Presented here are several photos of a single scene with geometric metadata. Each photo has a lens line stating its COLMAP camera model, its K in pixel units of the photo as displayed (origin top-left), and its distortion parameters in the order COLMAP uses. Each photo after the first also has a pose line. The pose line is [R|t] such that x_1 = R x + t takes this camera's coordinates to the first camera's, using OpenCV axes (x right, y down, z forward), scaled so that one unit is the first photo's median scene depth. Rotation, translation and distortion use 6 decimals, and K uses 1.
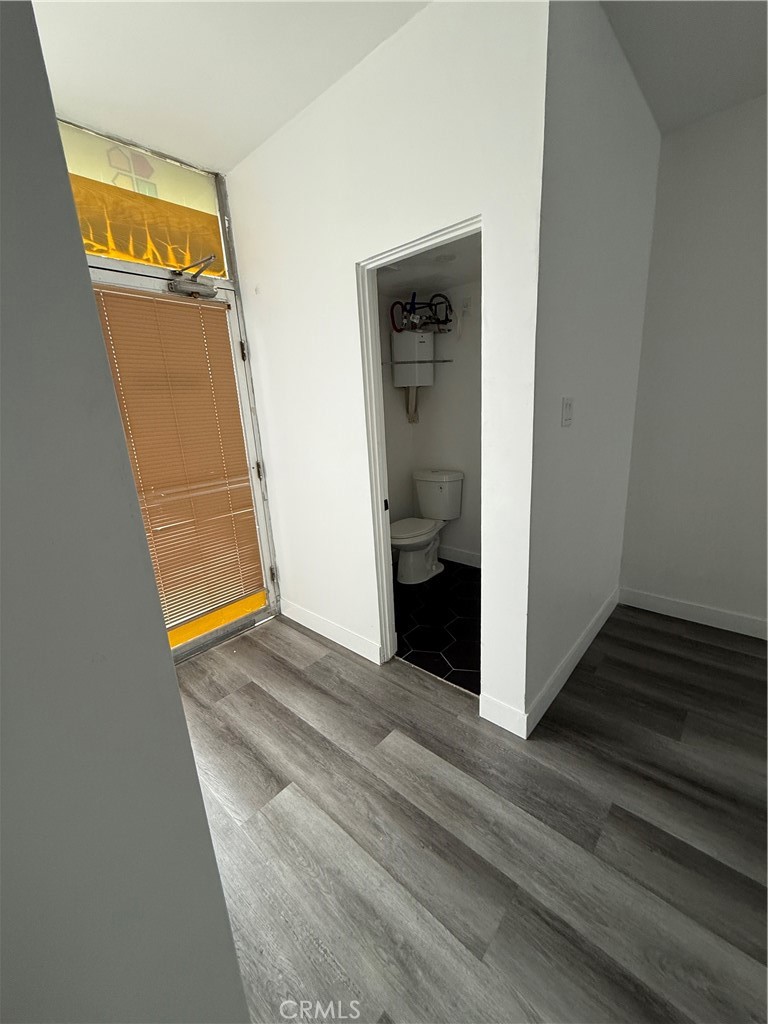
lens RADIAL K [[406.7, 0, 374.3], [0, 406.7, 507.9], [0, 0, 1]] dist [0.022179, 0.000198]
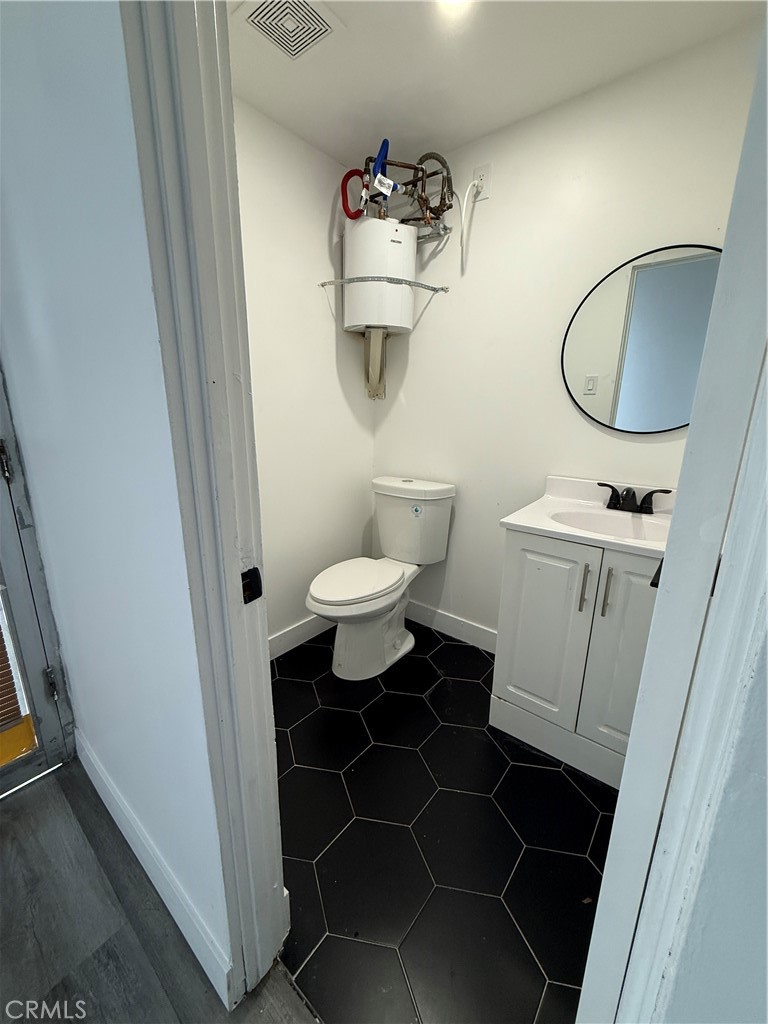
lens RADIAL K [[406.7, 0, 385.3], [0, 406.7, 511.3], [0, 0, 1]] dist [0.022179, 0.000198]
pose [[0.994537, 0.051416, 0.090839, 0.070895], [-0.051760, 0.998659, 0.001430, -0.049734], [-0.090644, -0.006124, 0.995865, 0.451873]]
